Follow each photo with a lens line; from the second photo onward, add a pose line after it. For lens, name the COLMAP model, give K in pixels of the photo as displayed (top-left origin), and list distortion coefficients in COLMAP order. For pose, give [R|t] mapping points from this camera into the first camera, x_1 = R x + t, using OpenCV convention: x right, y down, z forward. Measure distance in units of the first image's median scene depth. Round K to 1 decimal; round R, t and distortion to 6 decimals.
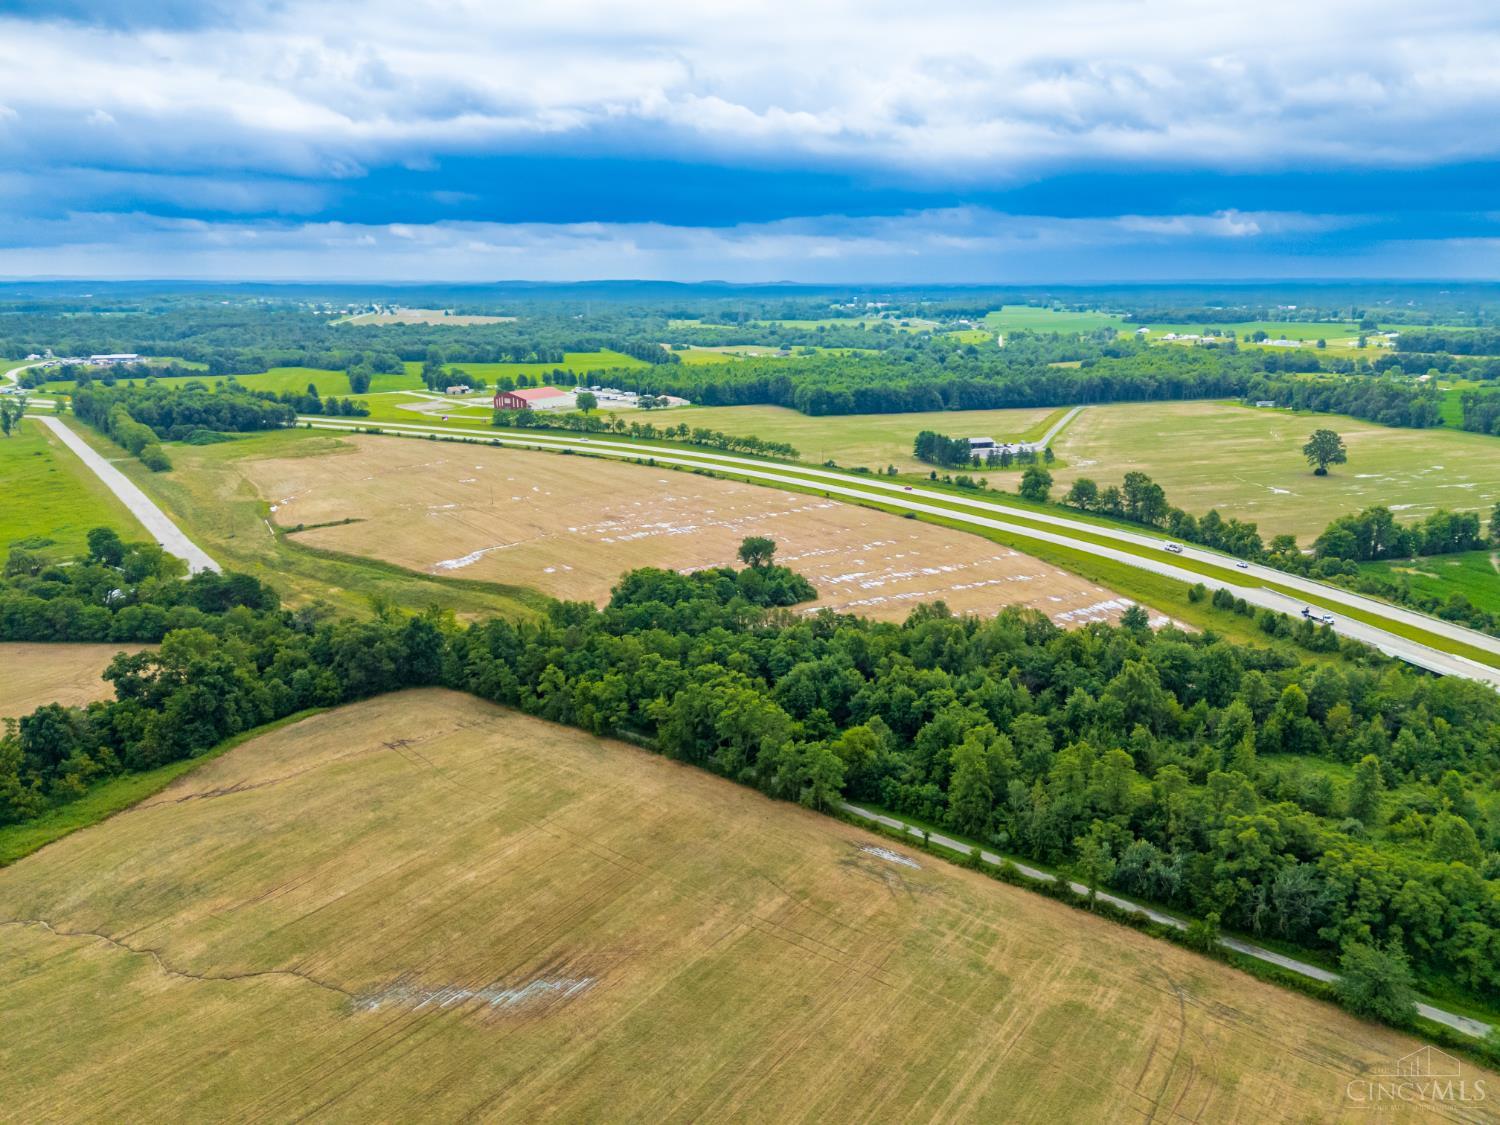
lens RADIAL K [[1105.9, 0, 750.3], [0, 1105.9, 554.7], [0, 0, 1]] dist [0.073422, -0.066939]
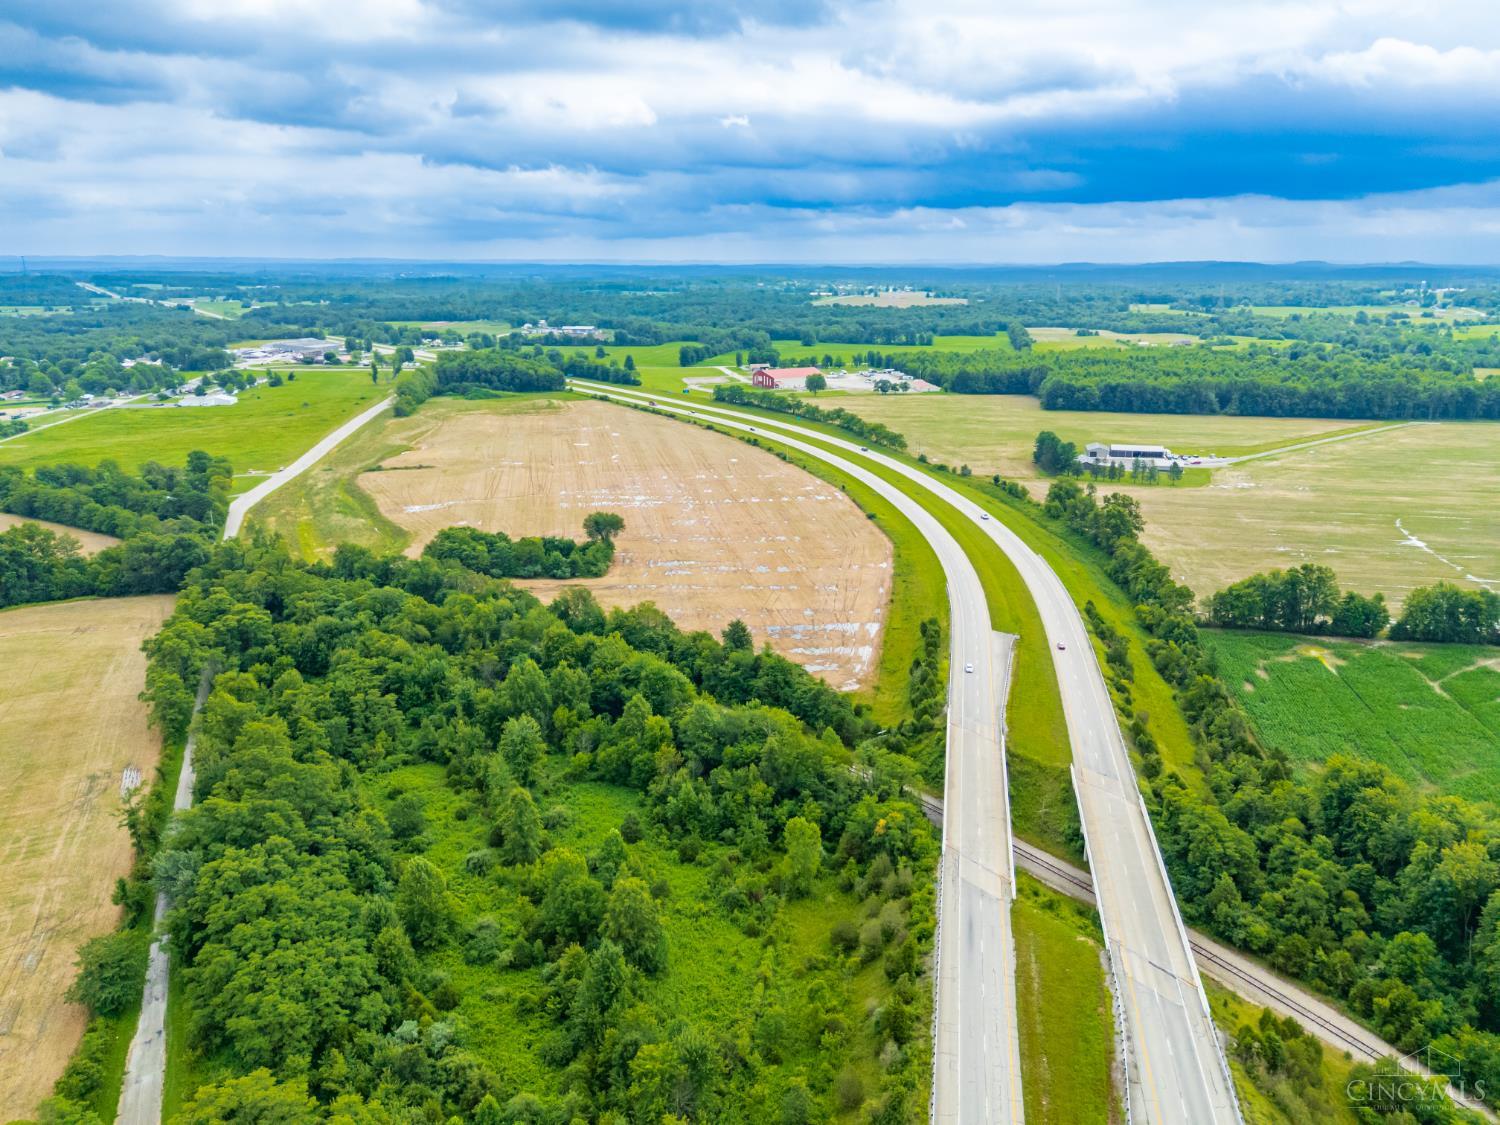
lens RADIAL K [[1105.9, 0, 750.3], [0, 1105.9, 554.7], [0, 0, 1]] dist [0.073422, -0.066939]
pose [[0.876433, 0.127538, -0.464326, 0.442594], [-0.120629, 0.991691, 0.044699, -0.029070], [0.466169, 0.016835, 0.884536, 0.114169]]
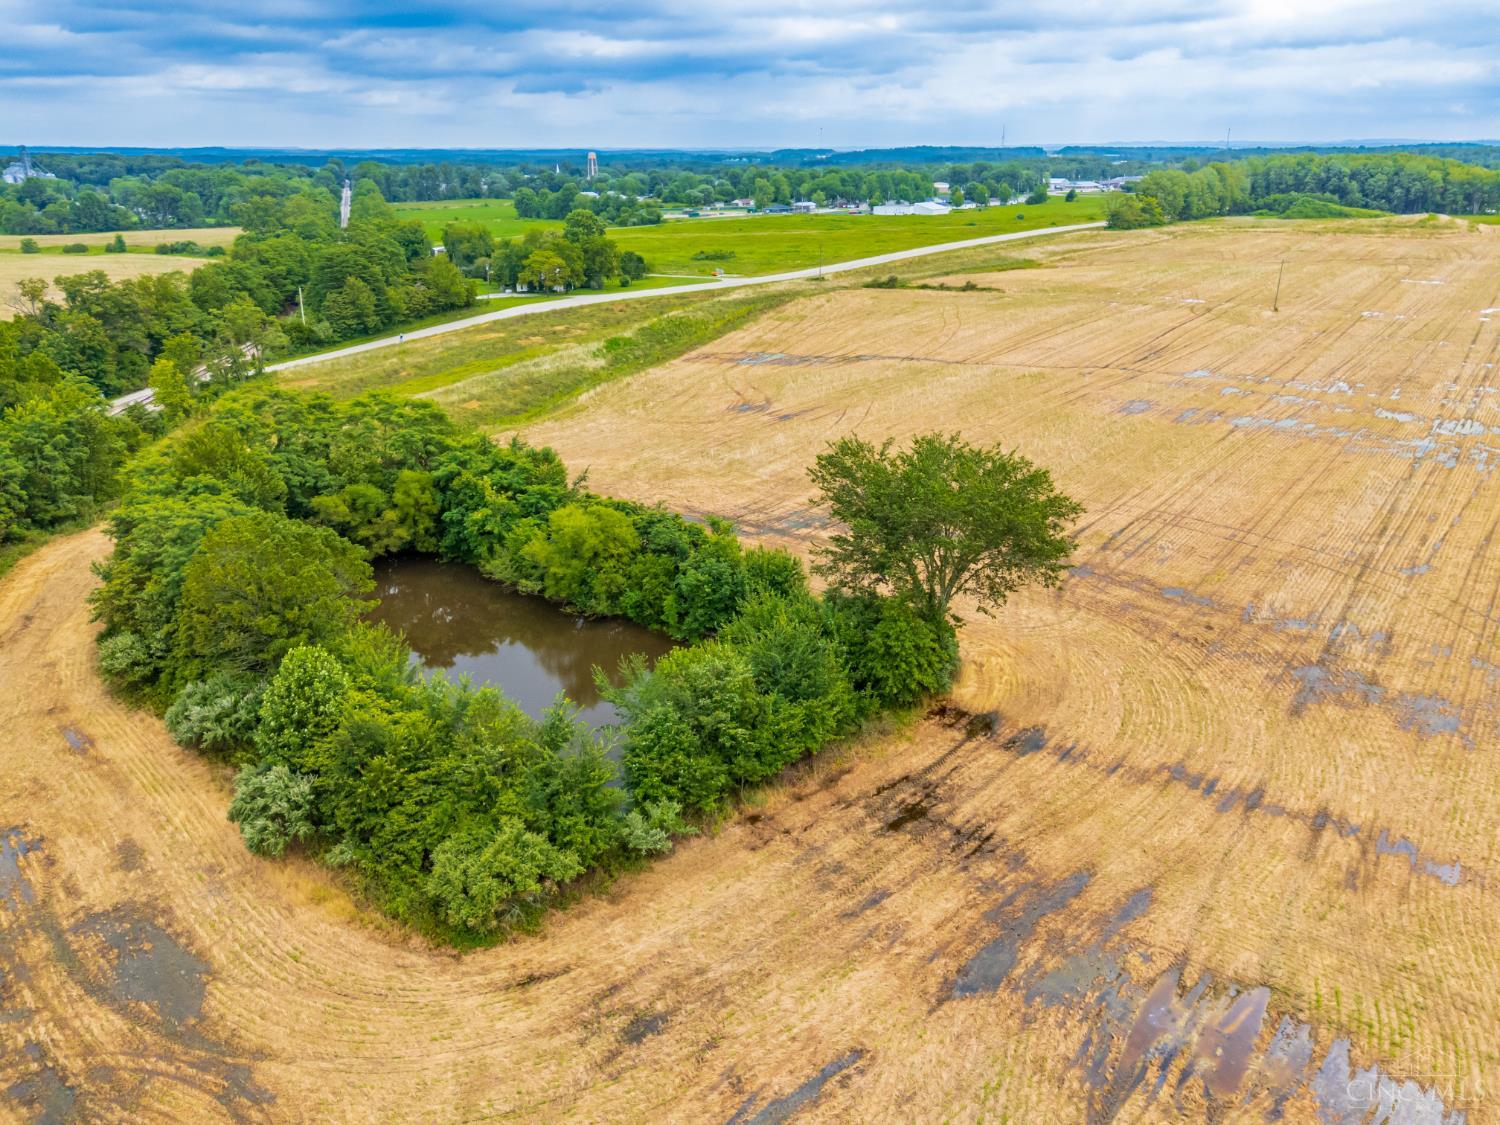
lens RADIAL K [[1105.9, 0, 750.3], [0, 1105.9, 554.7], [0, 0, 1]] dist [0.073422, -0.066939]
pose [[0.256908, 0.332752, -0.907345, 0.115920], [-0.233213, 0.932457, 0.275929, -0.029650], [0.937875, 0.140716, 0.317158, 0.671094]]
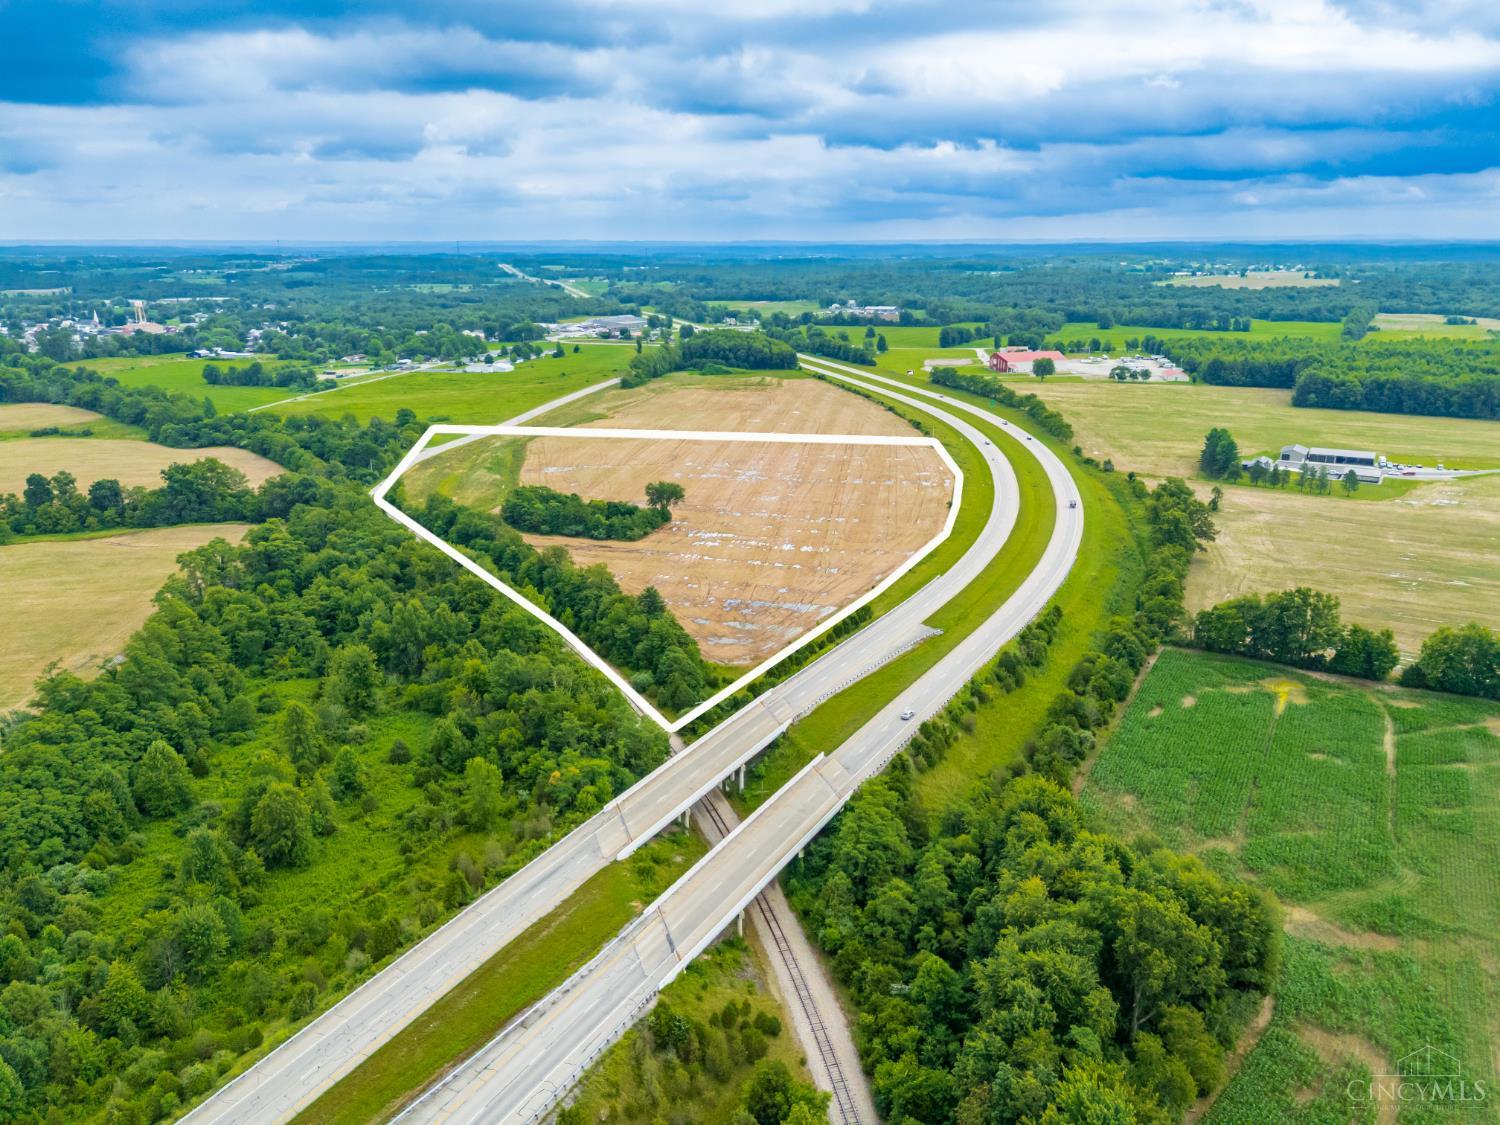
lens RADIAL K [[1105.9, 0, 750.3], [0, 1105.9, 554.7], [0, 0, 1]] dist [0.073422, -0.066939]
pose [[0.670179, 0.203722, -0.713693, 0.619658], [-0.179952, 0.977501, 0.110046, -0.058952], [0.720054, 0.054680, 0.691760, 0.229904]]
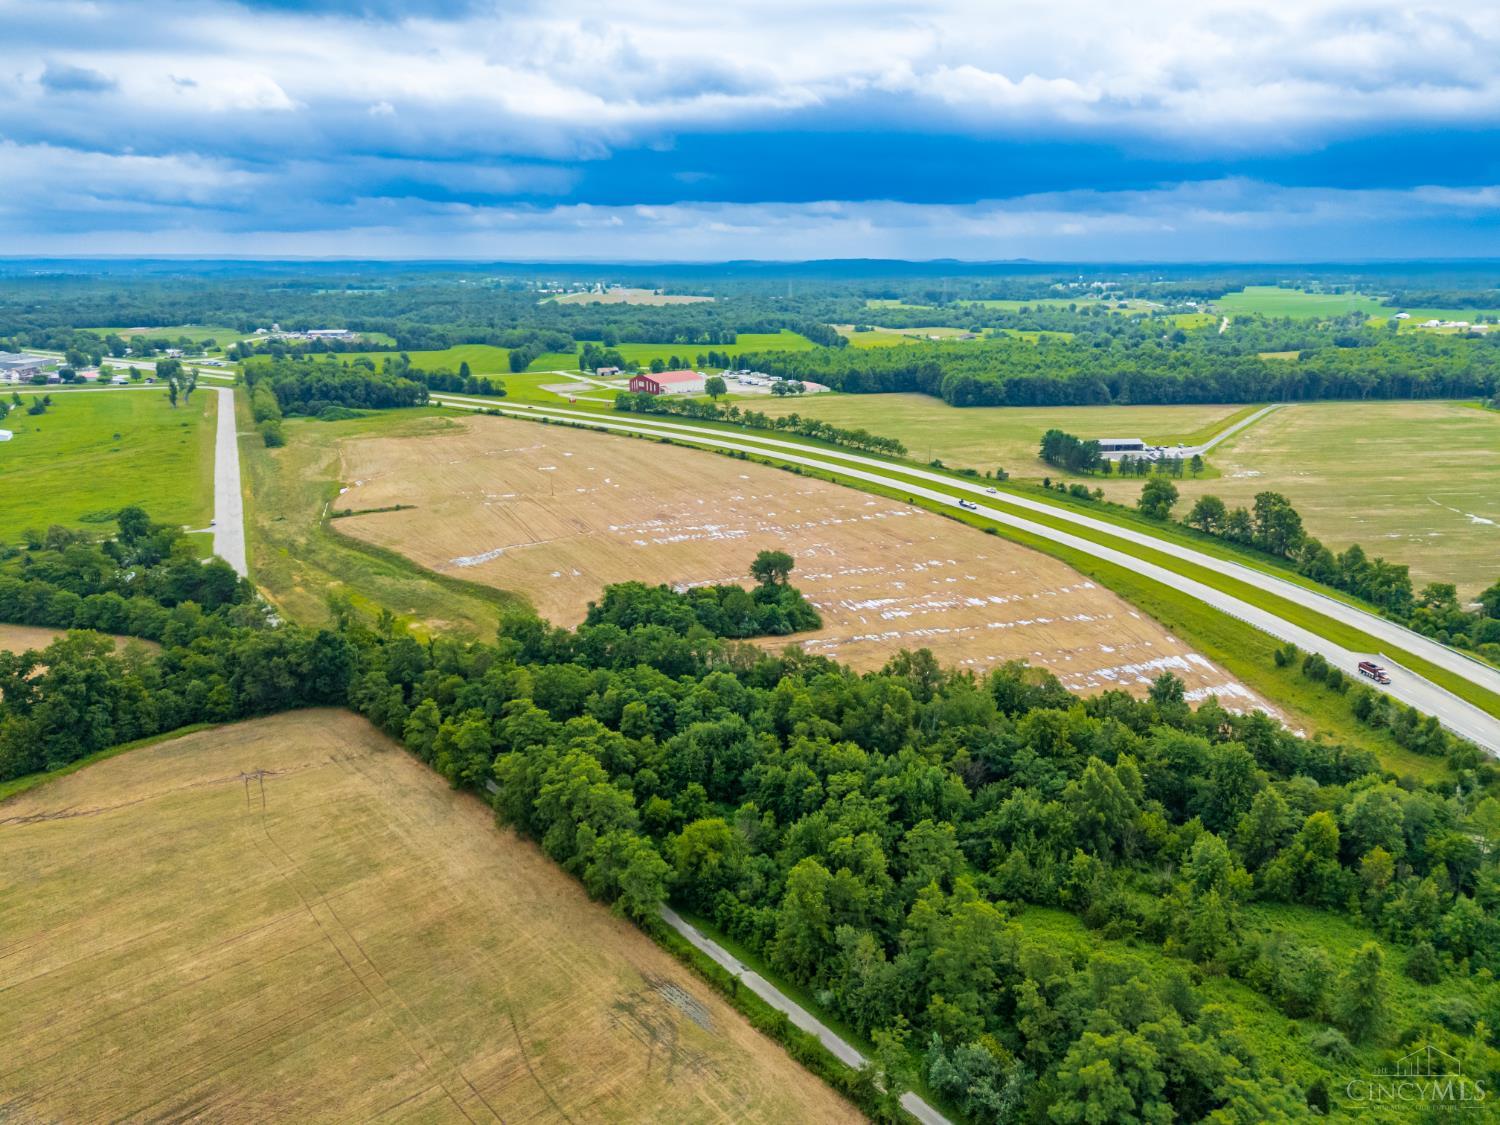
lens RADIAL K [[1105.9, 0, 750.3], [0, 1105.9, 554.7], [0, 0, 1]] dist [0.073422, -0.066939]
pose [[0.979132, 0.054310, -0.195835, 0.117984], [-0.050850, 0.998449, 0.022660, -0.023819], [0.196762, -0.012229, 0.980375, 0.095103]]
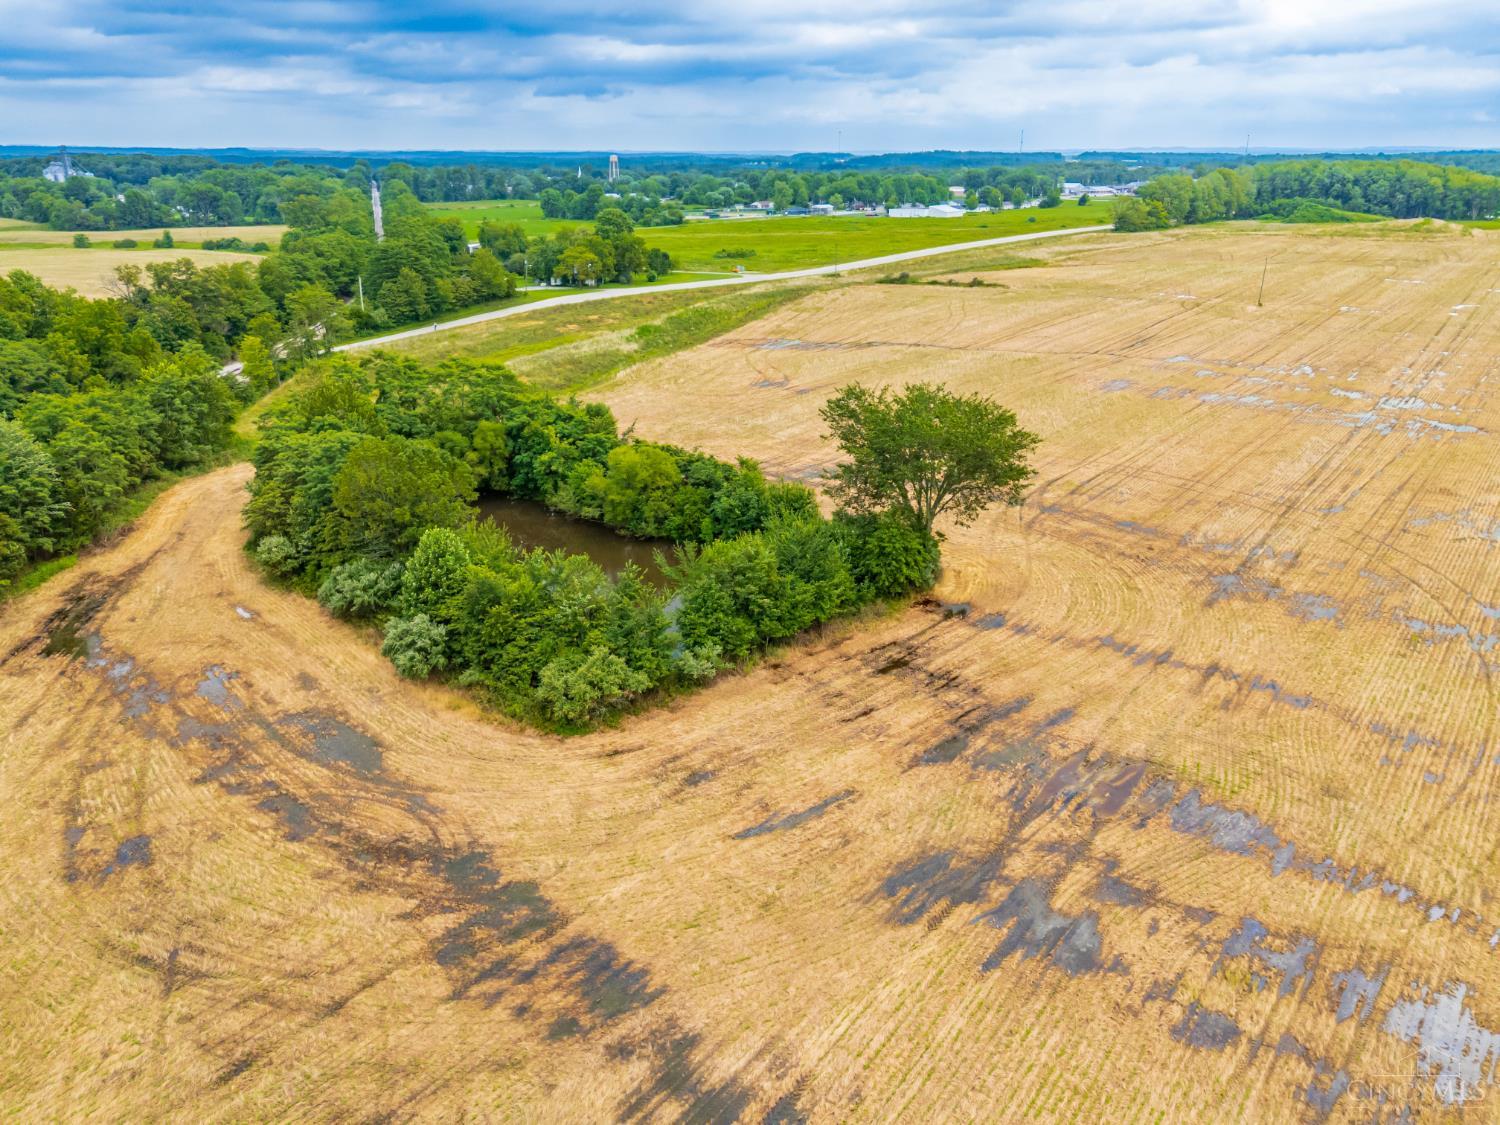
lens RADIAL K [[1105.9, 0, 750.3], [0, 1105.9, 554.7], [0, 0, 1]] dist [0.073422, -0.066939]
pose [[0.241723, 0.332804, -0.911489, 0.147077], [-0.239314, 0.930775, 0.276381, -0.027375], [0.940372, 0.151325, 0.304634, 0.661873]]
